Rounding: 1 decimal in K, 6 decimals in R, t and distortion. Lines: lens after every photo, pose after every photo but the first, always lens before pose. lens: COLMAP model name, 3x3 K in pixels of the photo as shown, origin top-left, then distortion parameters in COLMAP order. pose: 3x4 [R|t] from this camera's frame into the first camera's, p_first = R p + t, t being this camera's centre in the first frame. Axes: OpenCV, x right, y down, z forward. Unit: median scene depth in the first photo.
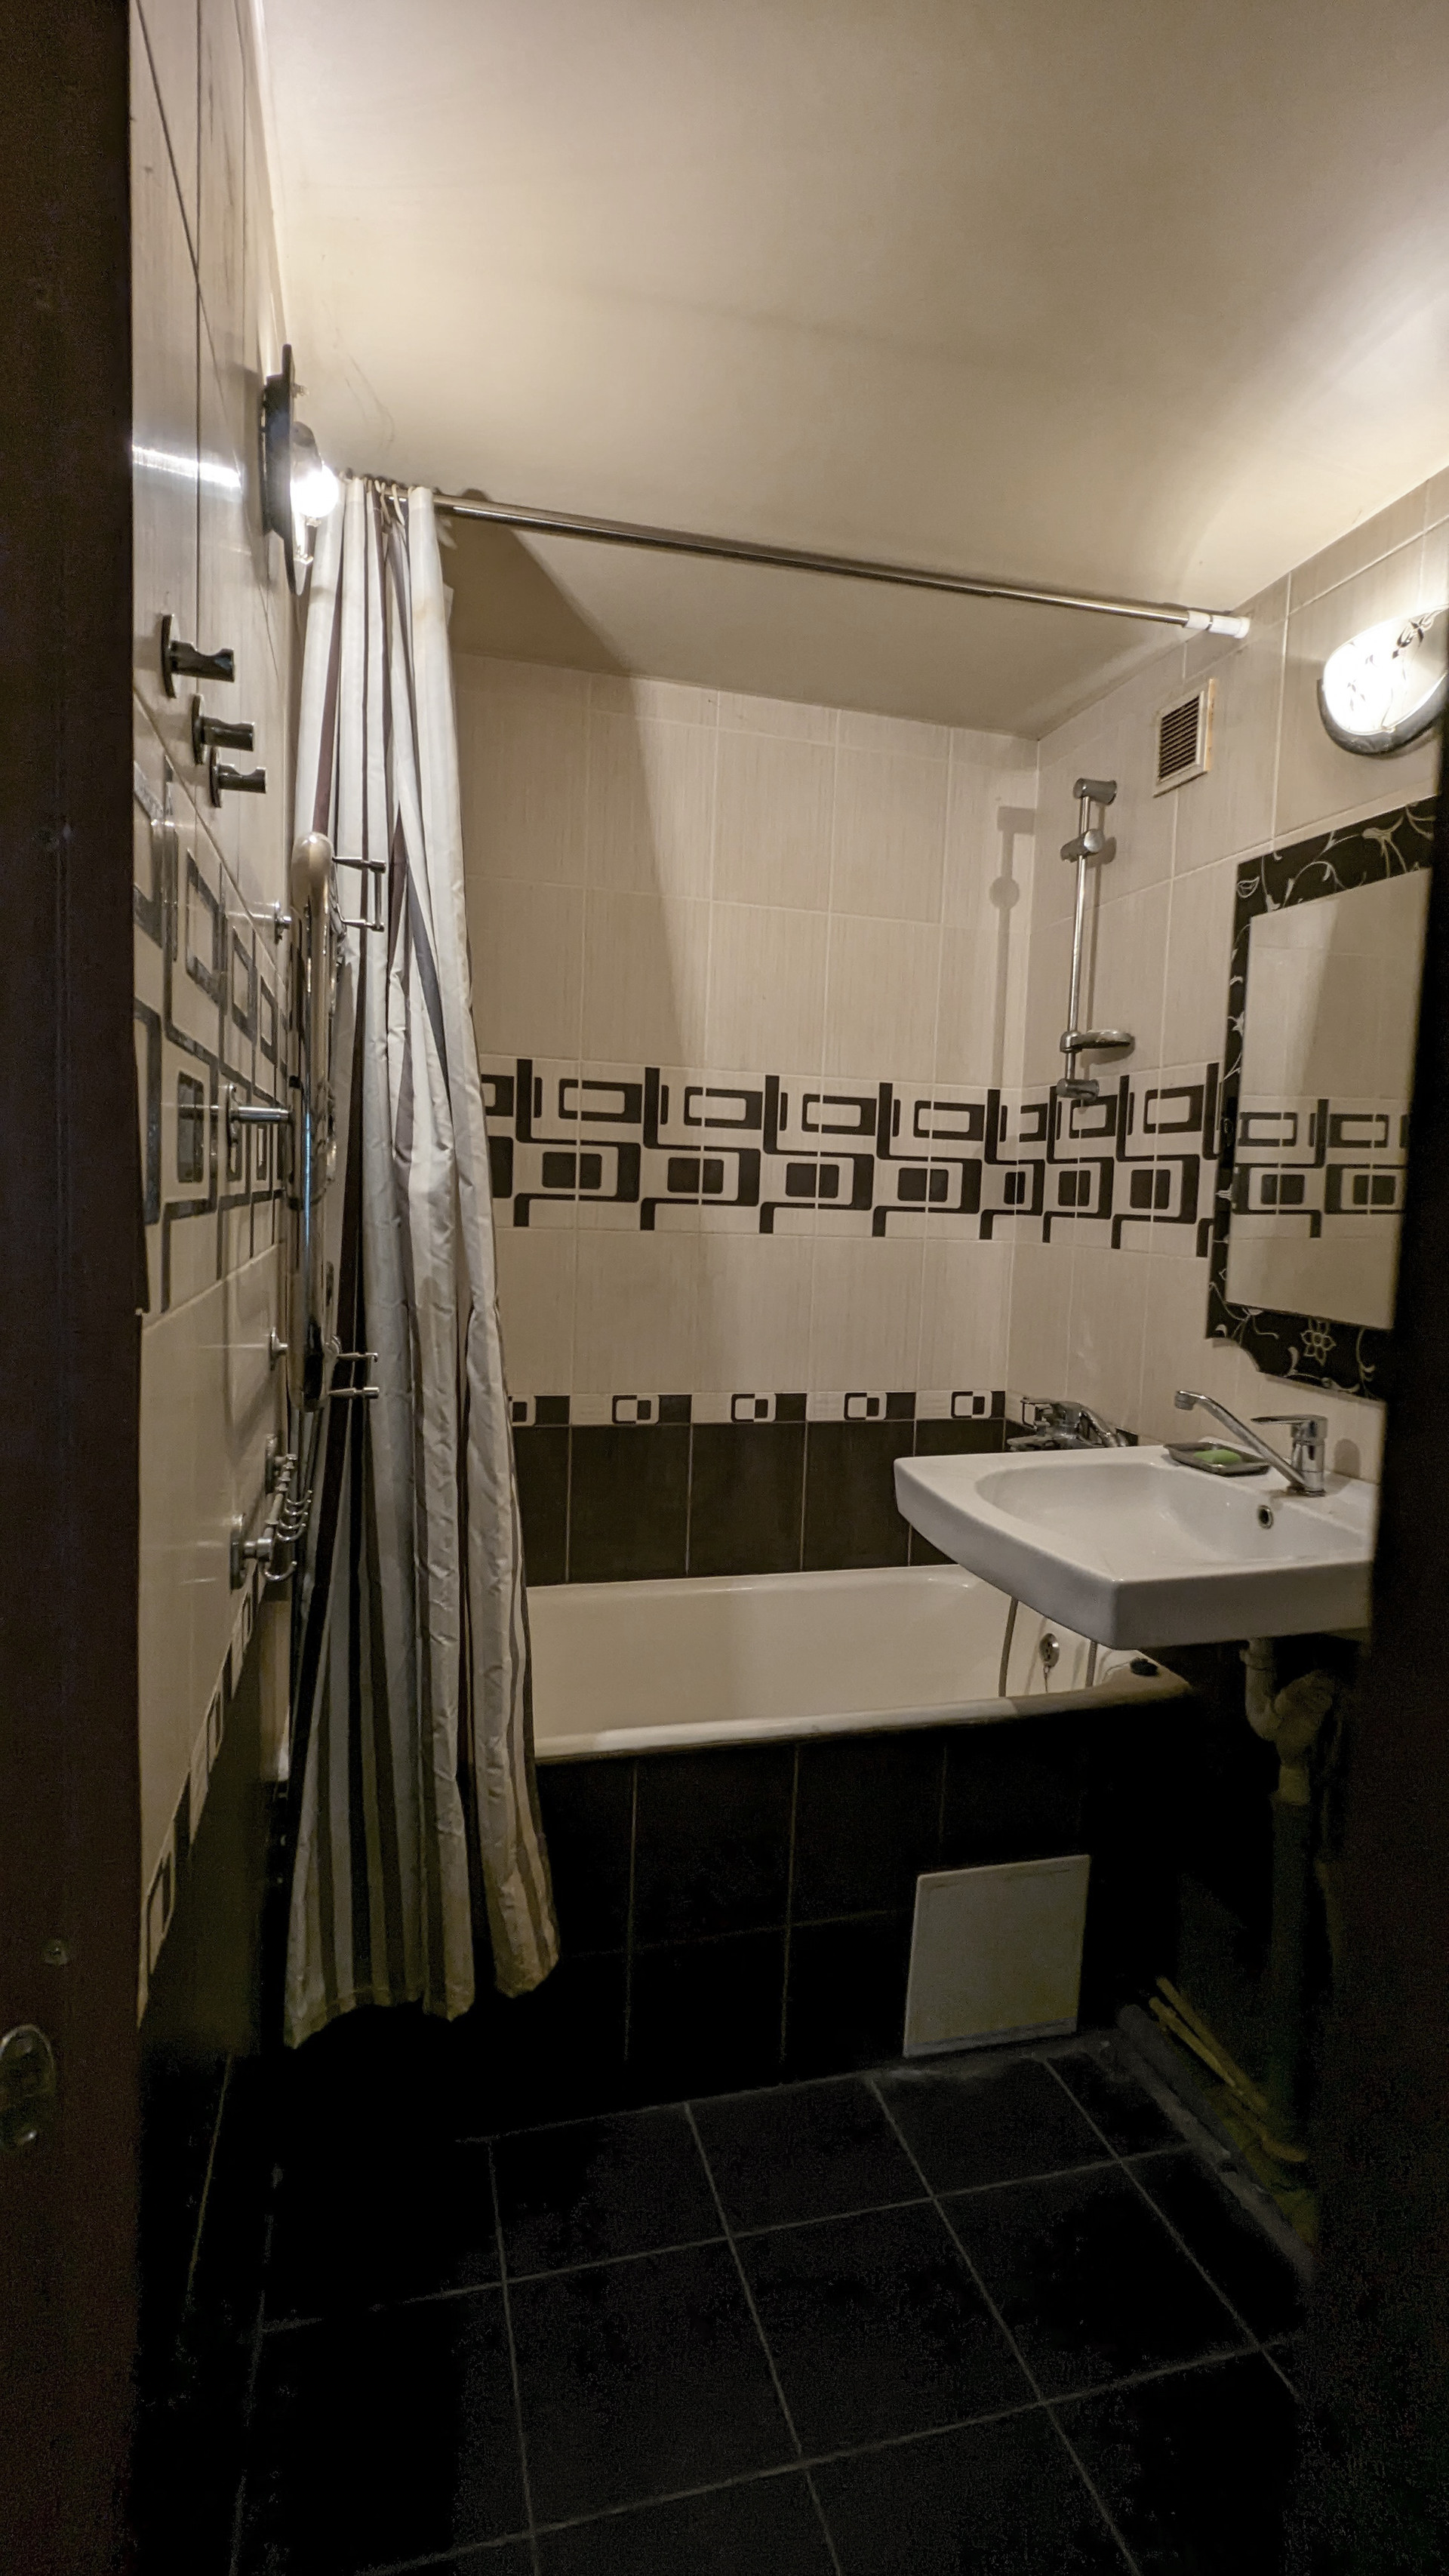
lens RADIAL K [[1220.1, 0, 712.8], [0, 1220.1, 1287.2], [0, 0, 1]] dist [0.002604, 0.000011]
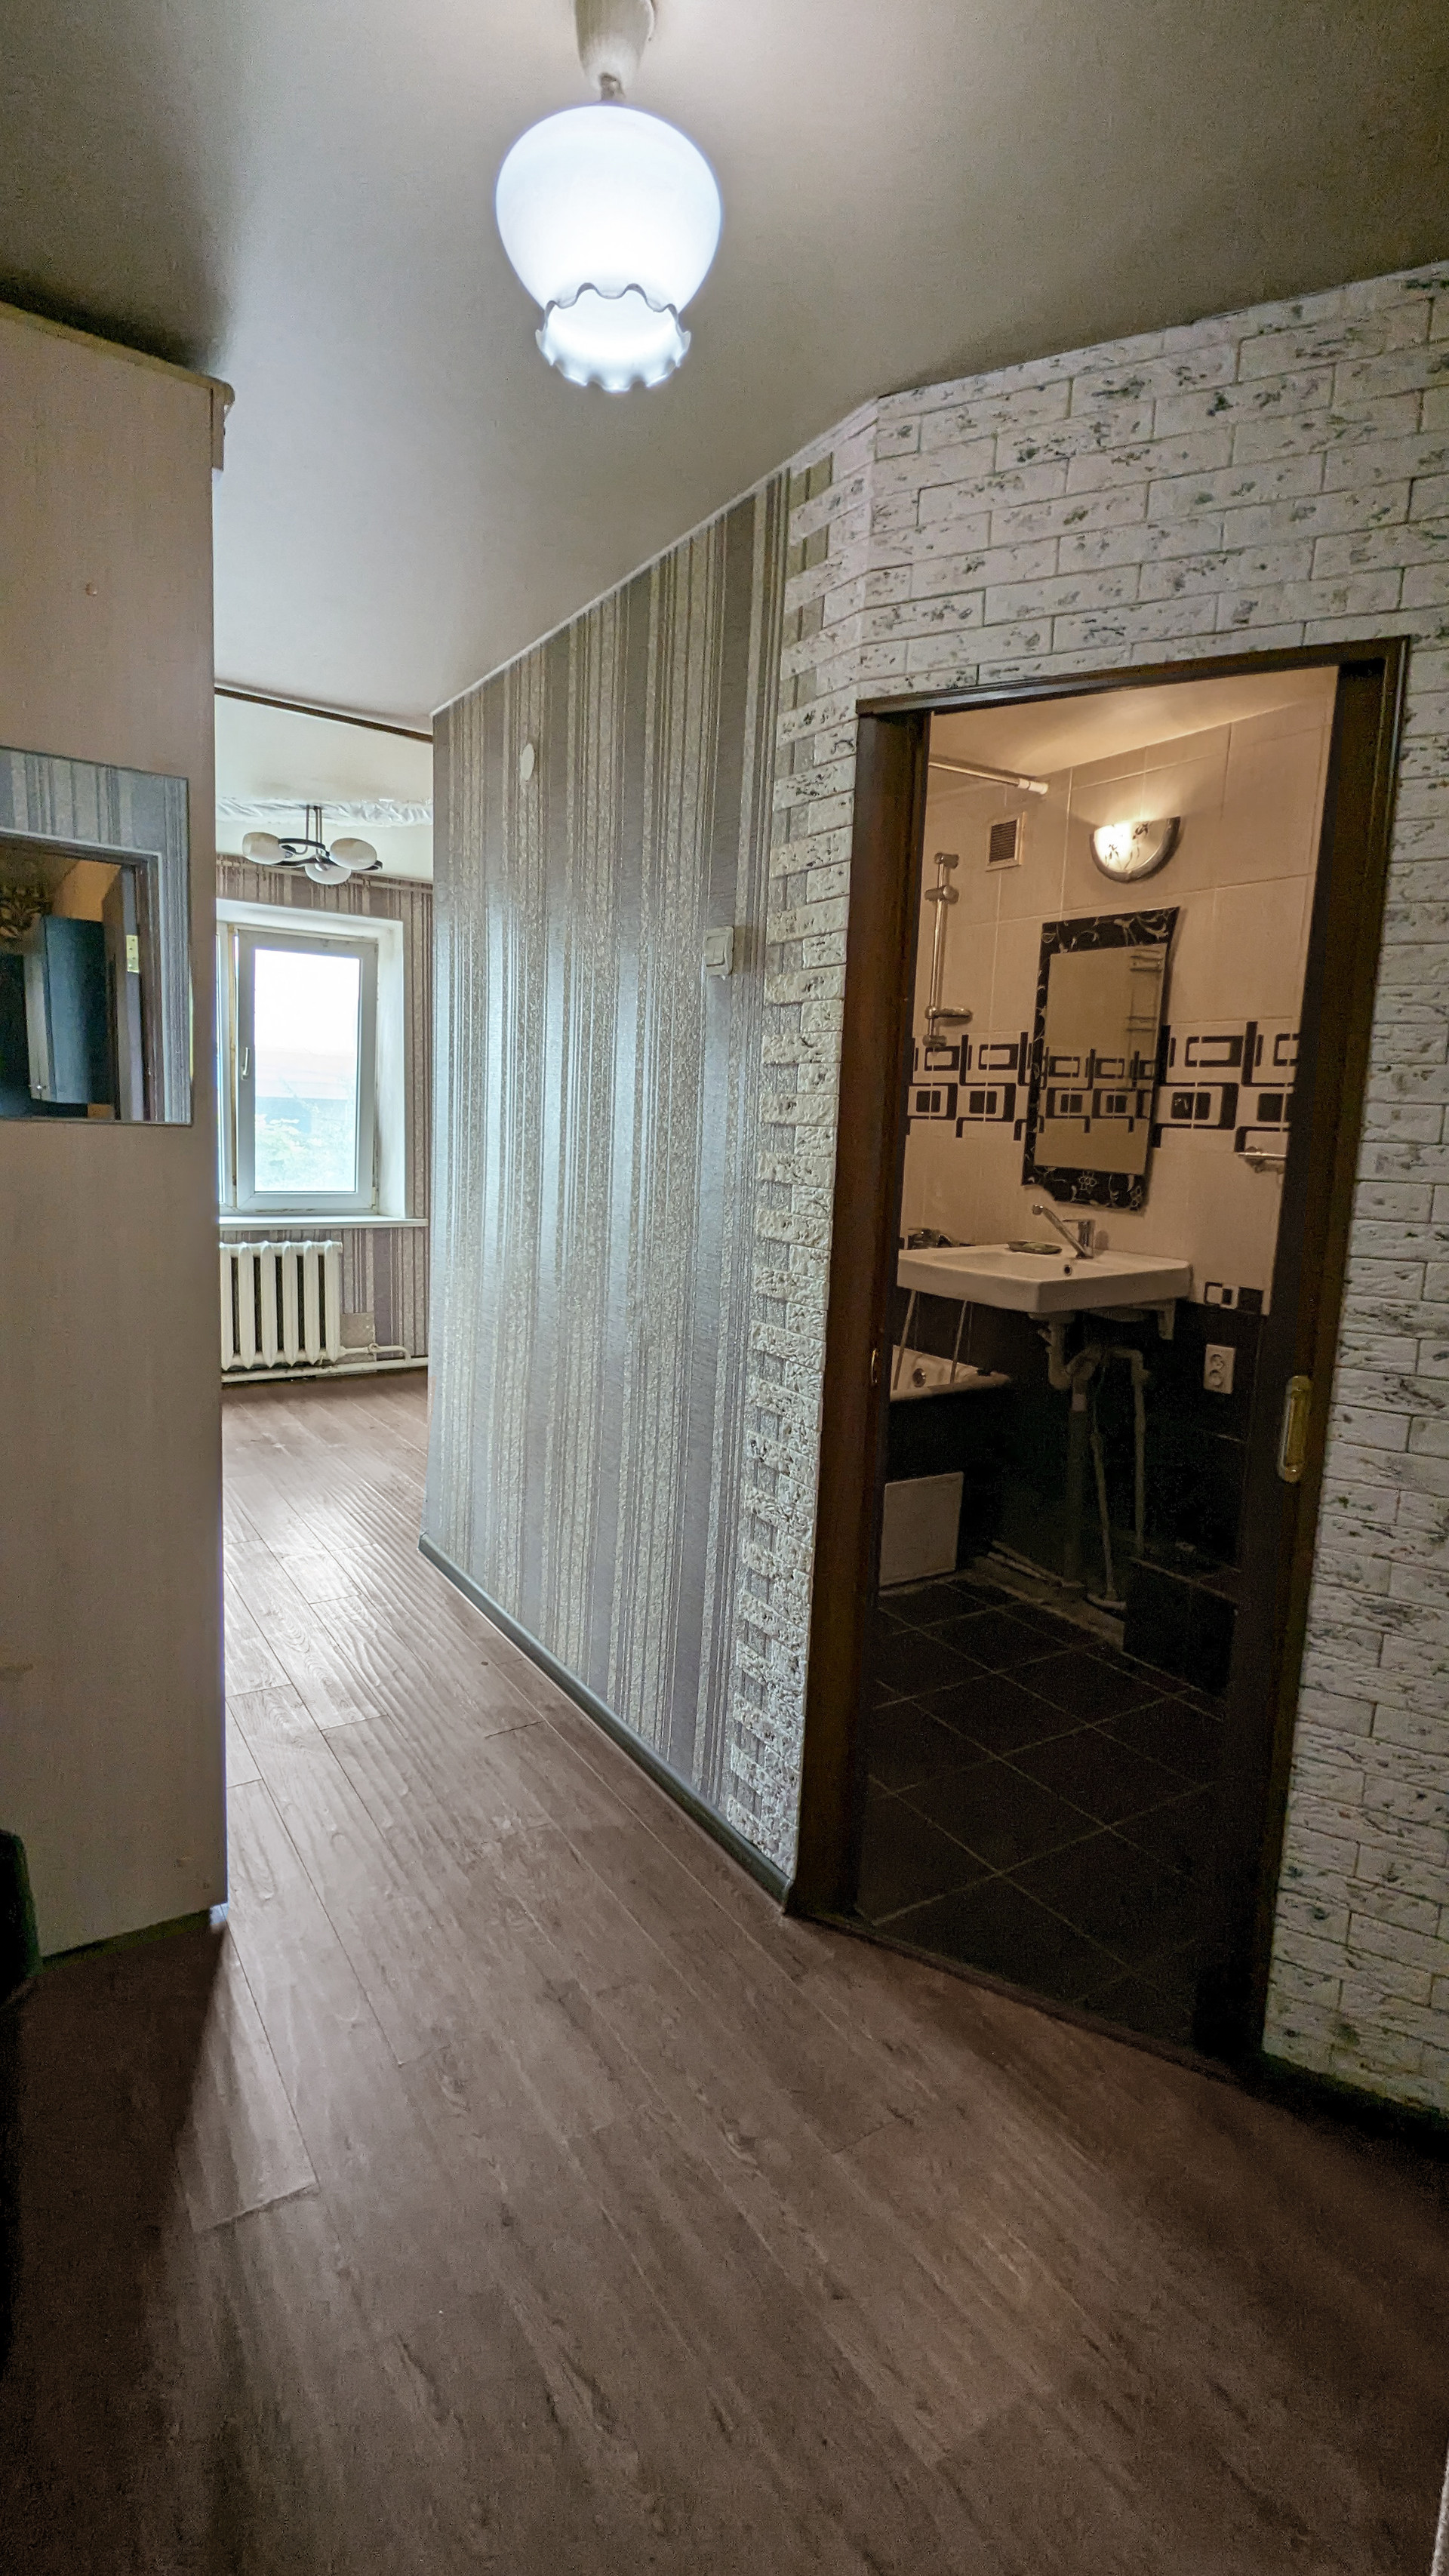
lens RADIAL K [[1220.1, 0, 726.0], [0, 1220.1, 1292.7], [0, 0, 1]] dist [0.002604, 0.000011]
pose [[0.952025, -0.040861, 0.303281, -0.554999], [0.017627, 0.996722, 0.078957, 0.048429], [-0.305513, -0.069823, 0.949624, -0.583740]]
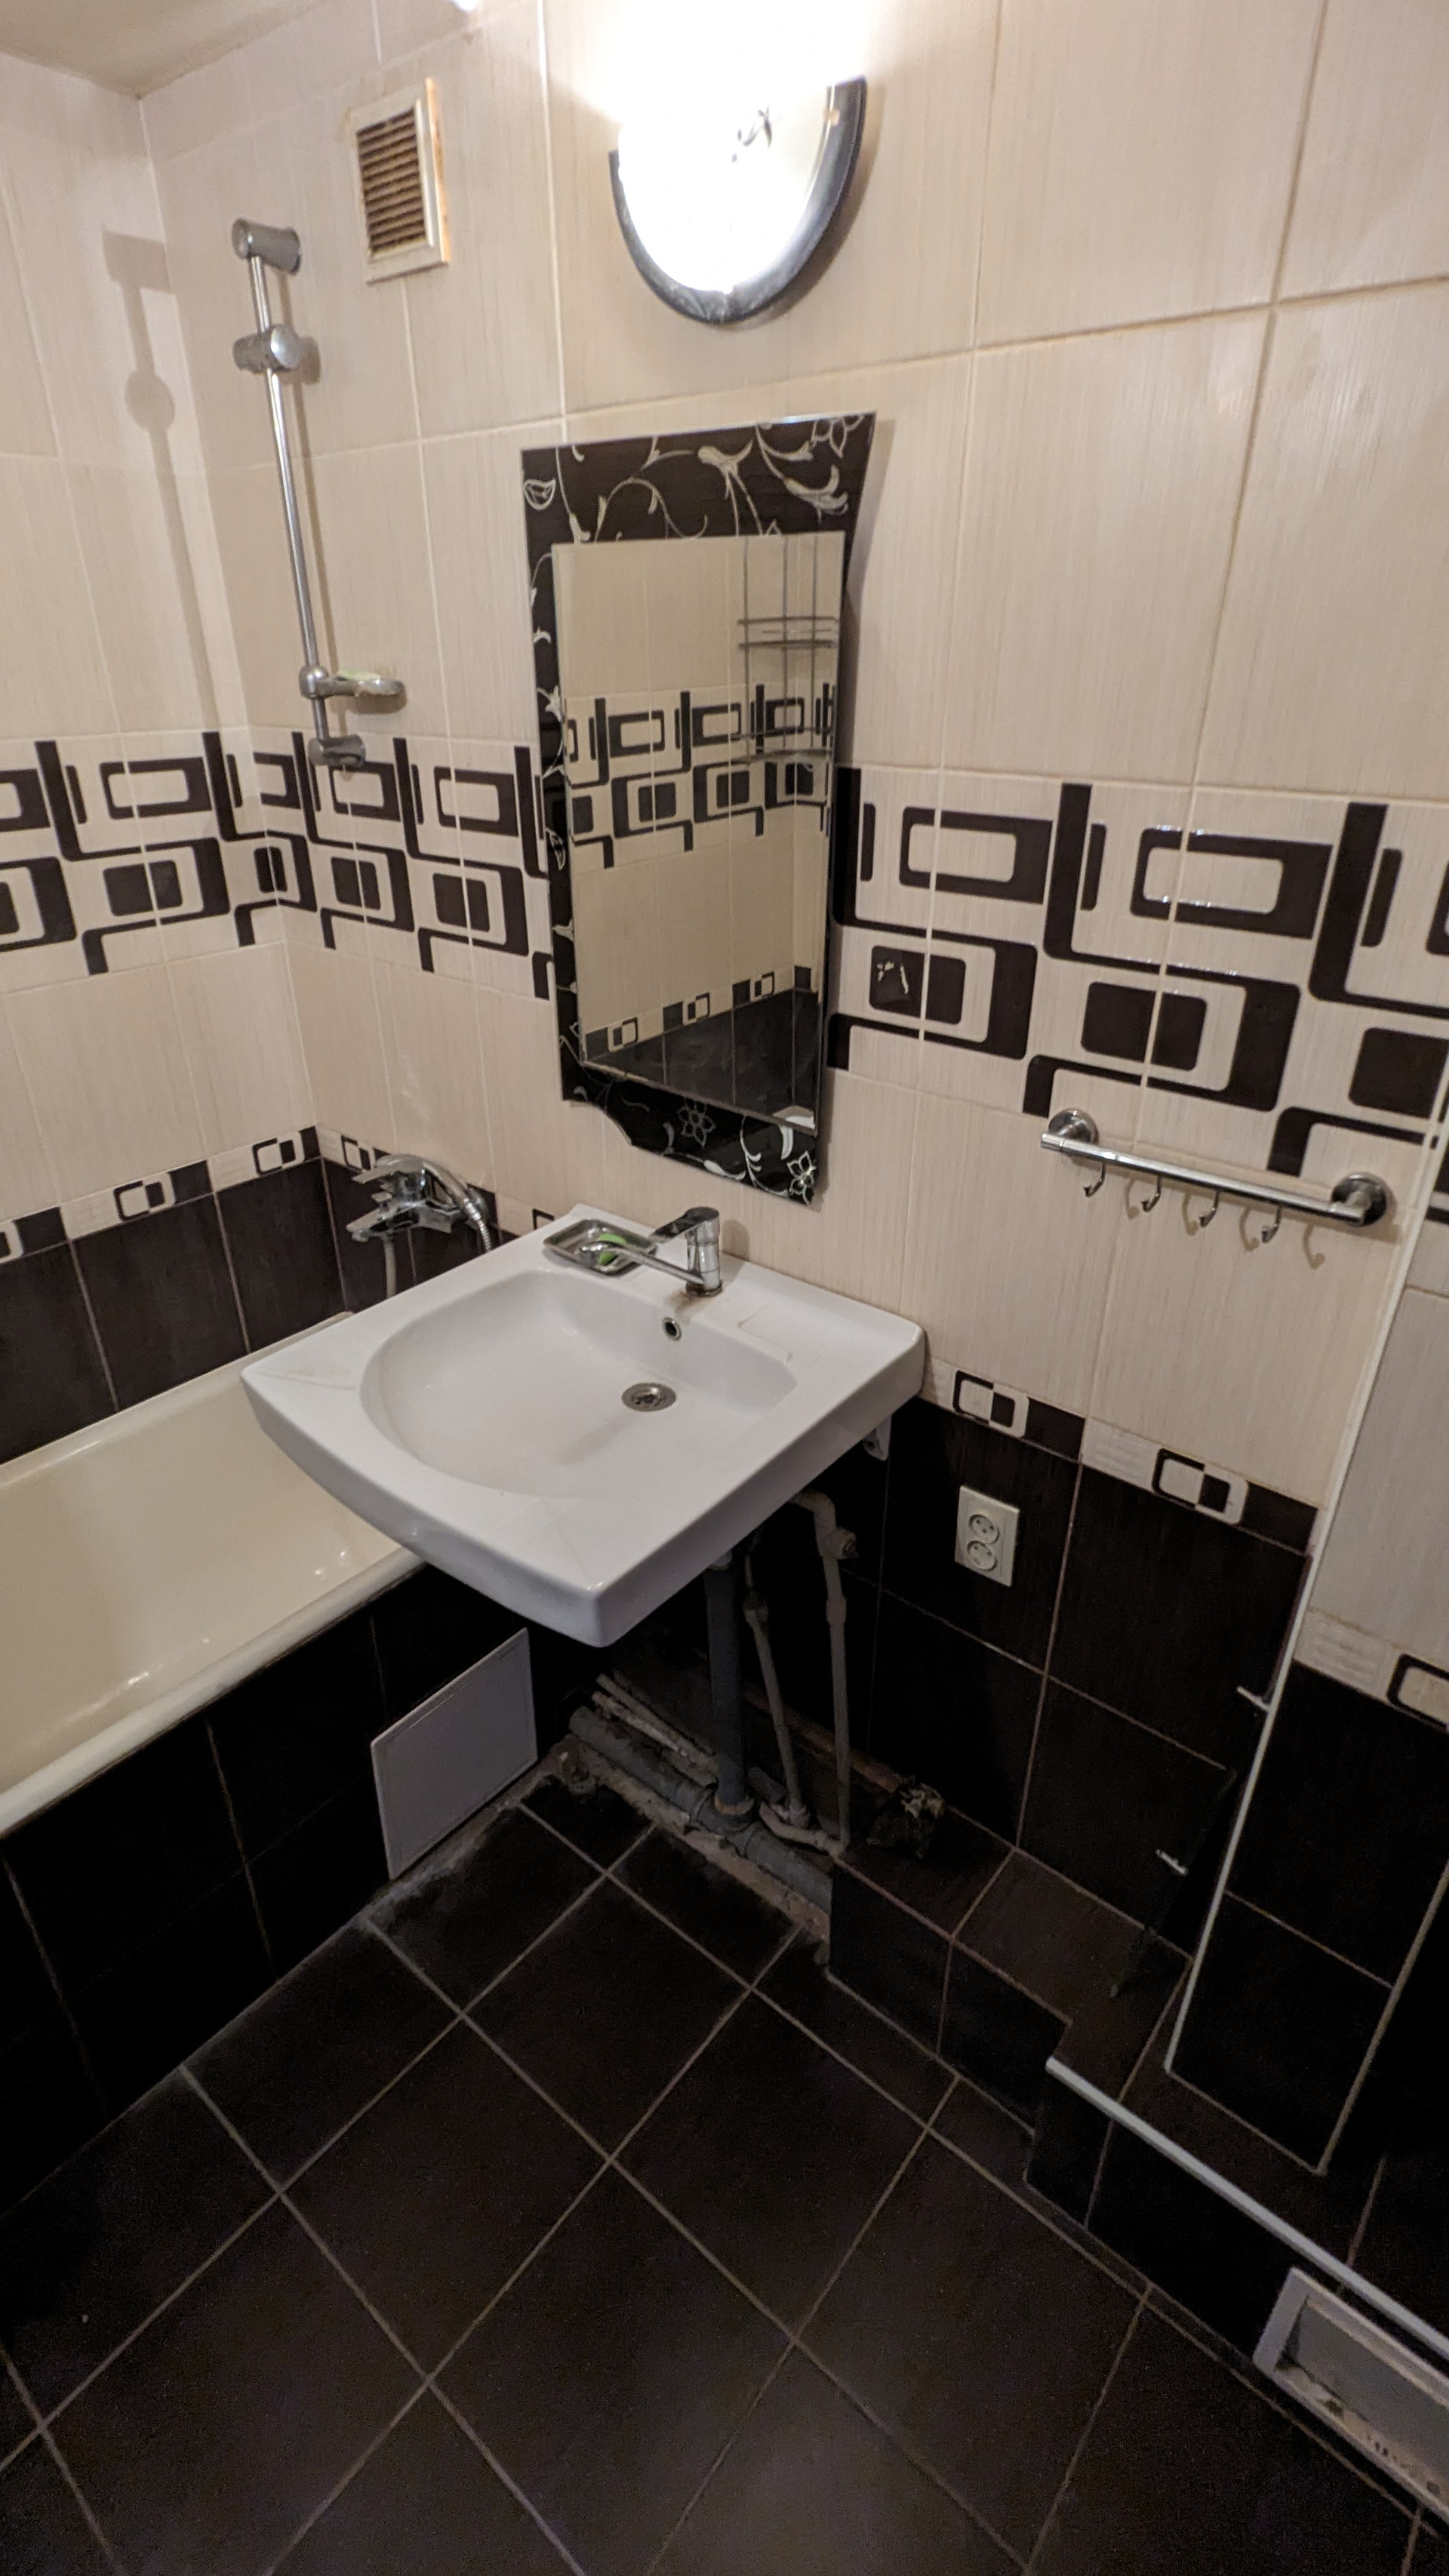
lens RADIAL K [[1220.1, 0, 719.2], [0, 1220.1, 1292.7], [0, 0, 1]] dist [0.002604, 0.000011]
pose [[0.816893, -0.302801, 0.490915, 0.030481], [0.077281, 0.900902, 0.427087, -0.187300], [-0.571588, -0.310946, 0.759341, 0.235031]]
